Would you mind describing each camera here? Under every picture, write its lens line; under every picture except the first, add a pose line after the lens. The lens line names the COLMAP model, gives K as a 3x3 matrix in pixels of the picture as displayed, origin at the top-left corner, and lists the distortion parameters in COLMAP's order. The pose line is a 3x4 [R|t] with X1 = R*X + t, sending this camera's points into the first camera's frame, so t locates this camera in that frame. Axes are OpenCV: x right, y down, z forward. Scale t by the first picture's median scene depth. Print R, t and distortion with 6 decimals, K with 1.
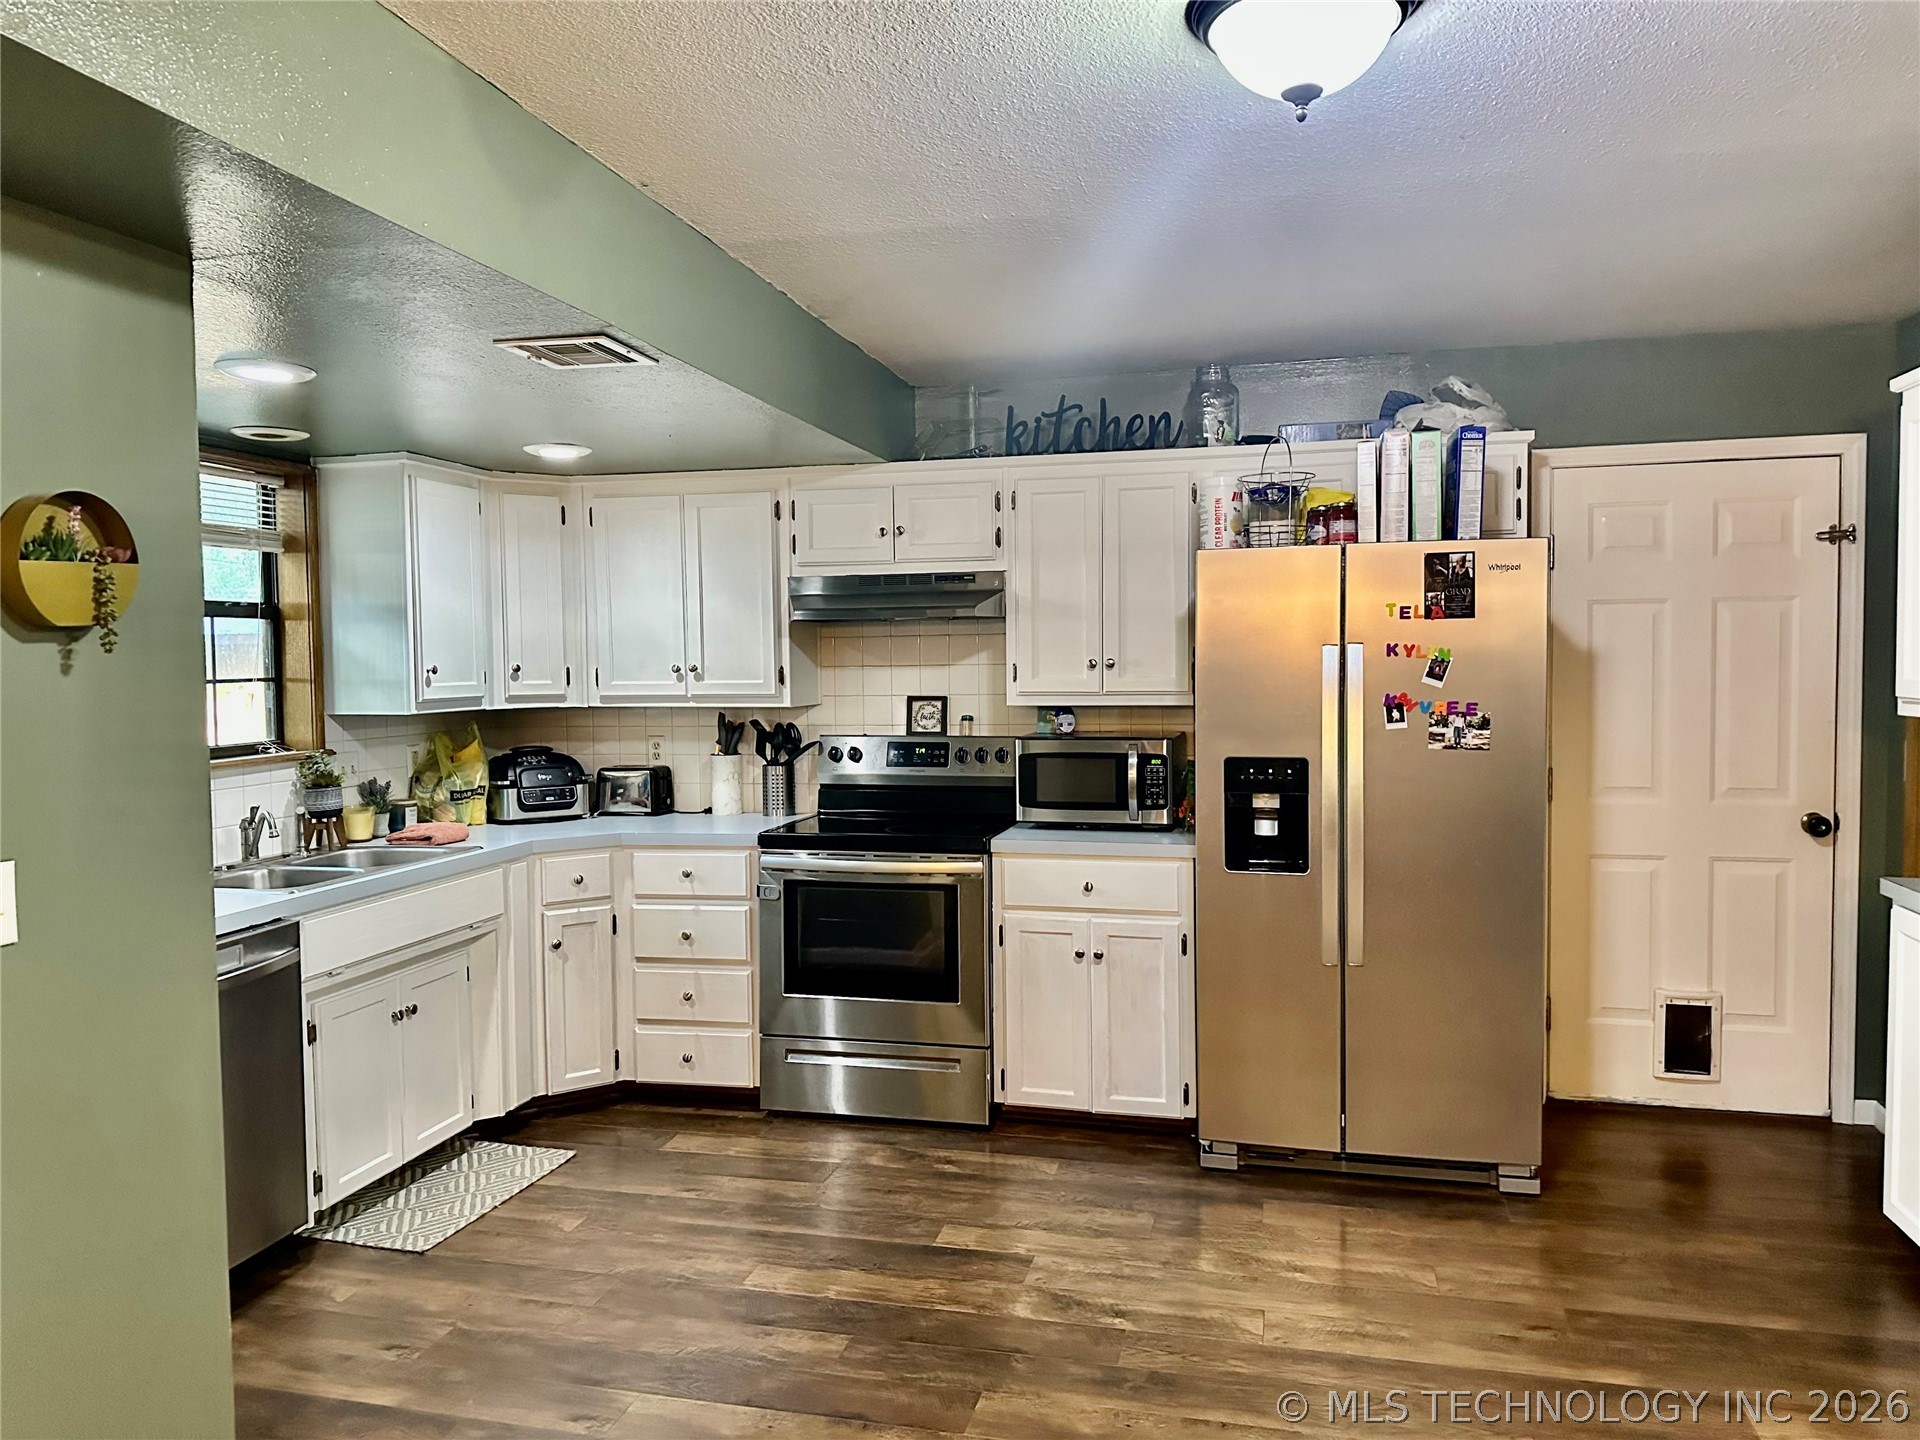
lens RADIAL K [[1333.5, 0, 960.0], [0, 1333.5, 720.0], [0, 0, 1]] dist [0.147578, -0.204148]
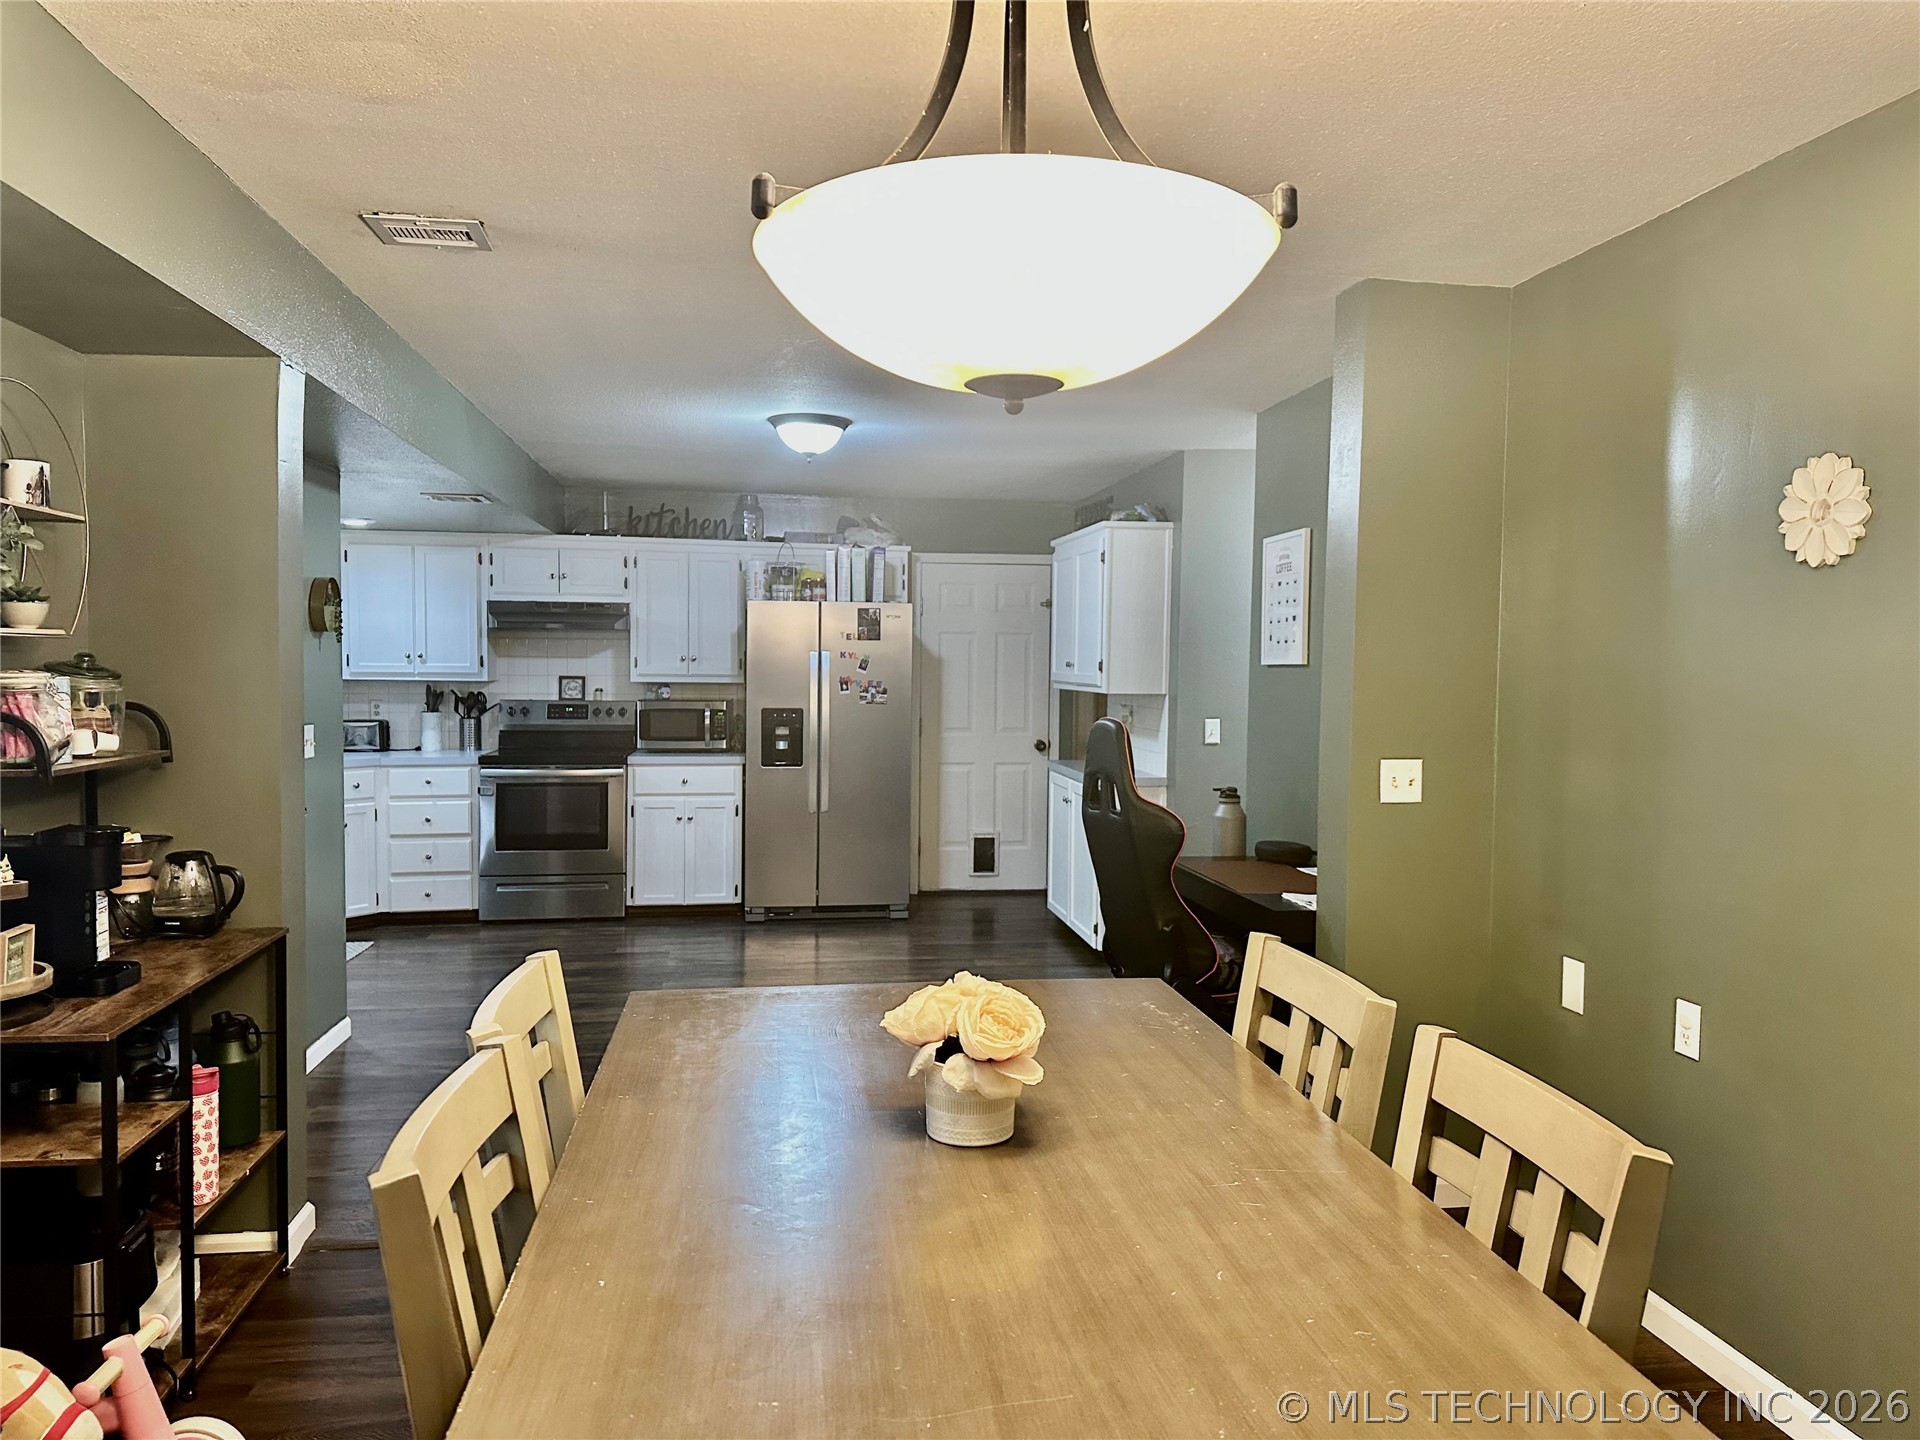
lens RADIAL K [[1333.5, 0, 960.0], [0, 1333.5, 720.0], [0, 0, 1]] dist [0.147578, -0.204148]
pose [[0.925297, 0.003253, 0.379229, -0.239241], [-0.002948, 0.999995, -0.001385, 0.041457], [-0.379232, 0.000164, 0.925302, -0.793441]]
